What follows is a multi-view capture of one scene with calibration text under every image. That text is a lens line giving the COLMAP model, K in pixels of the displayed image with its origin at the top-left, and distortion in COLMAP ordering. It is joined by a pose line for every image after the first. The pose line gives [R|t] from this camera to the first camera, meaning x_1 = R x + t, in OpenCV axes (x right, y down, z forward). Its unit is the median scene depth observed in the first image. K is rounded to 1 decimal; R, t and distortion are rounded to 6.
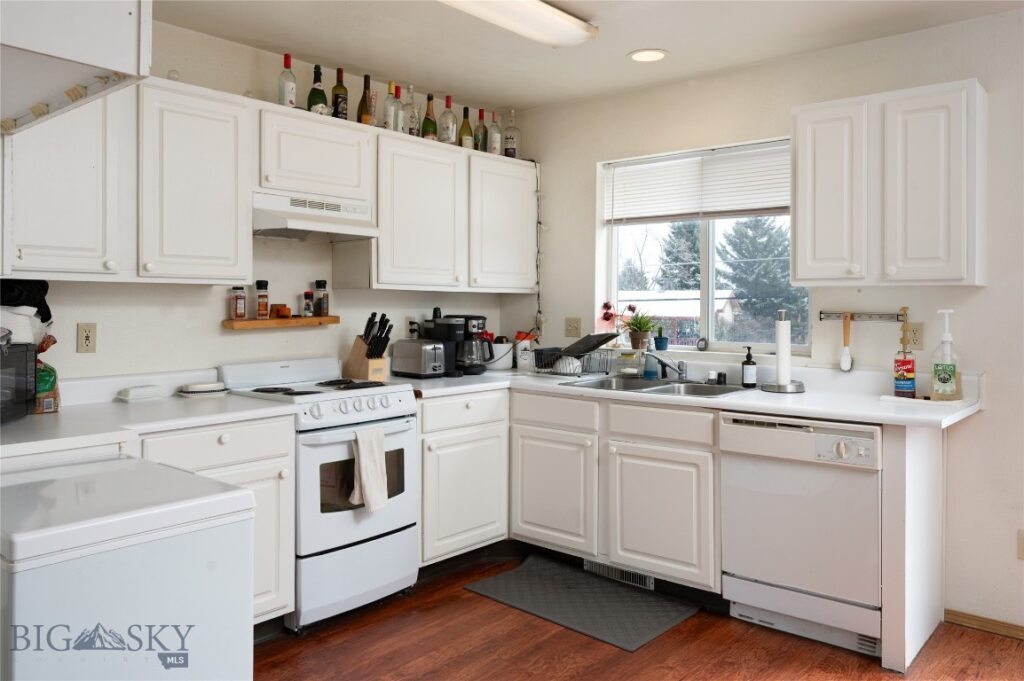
lens RADIAL K [[773.8, 0, 512.2], [0, 773.8, 303.8], [0, 0, 1]] dist [0.005594, 0.003735]
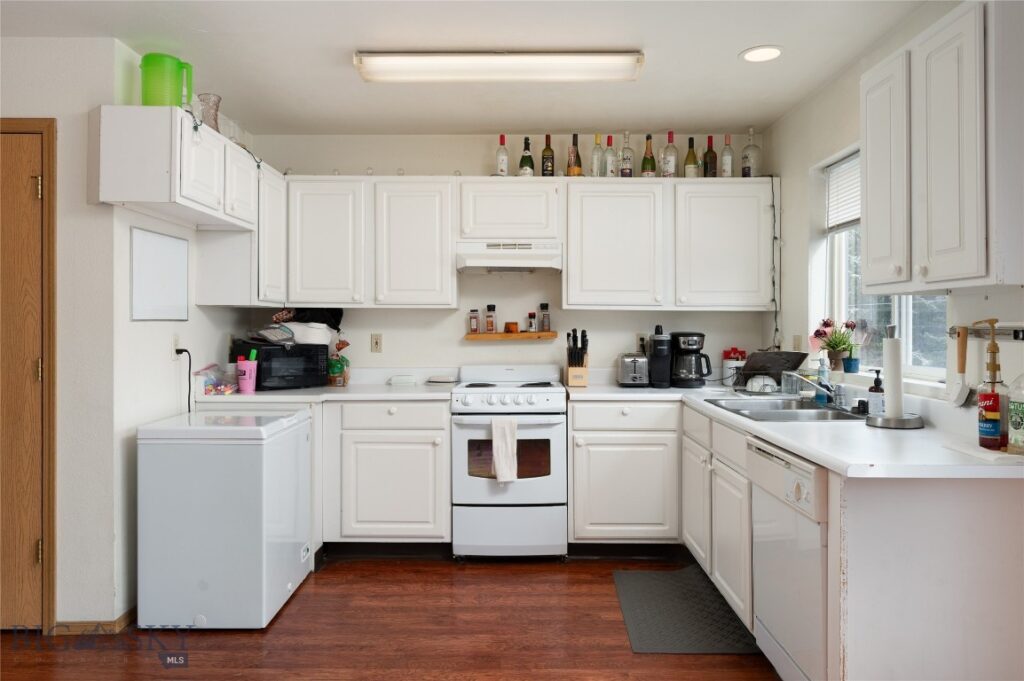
lens RADIAL K [[696.2, 0, 513.3], [0, 696.2, 329.1], [0, 0, 1]] dist [-0.006577, -0.001111]
pose [[0.651368, -0.000132, -0.758762, 0.629130], [-0.000189, 1.000000, -0.000336, 0.012699], [0.758762, 0.000362, 0.651368, 0.232858]]
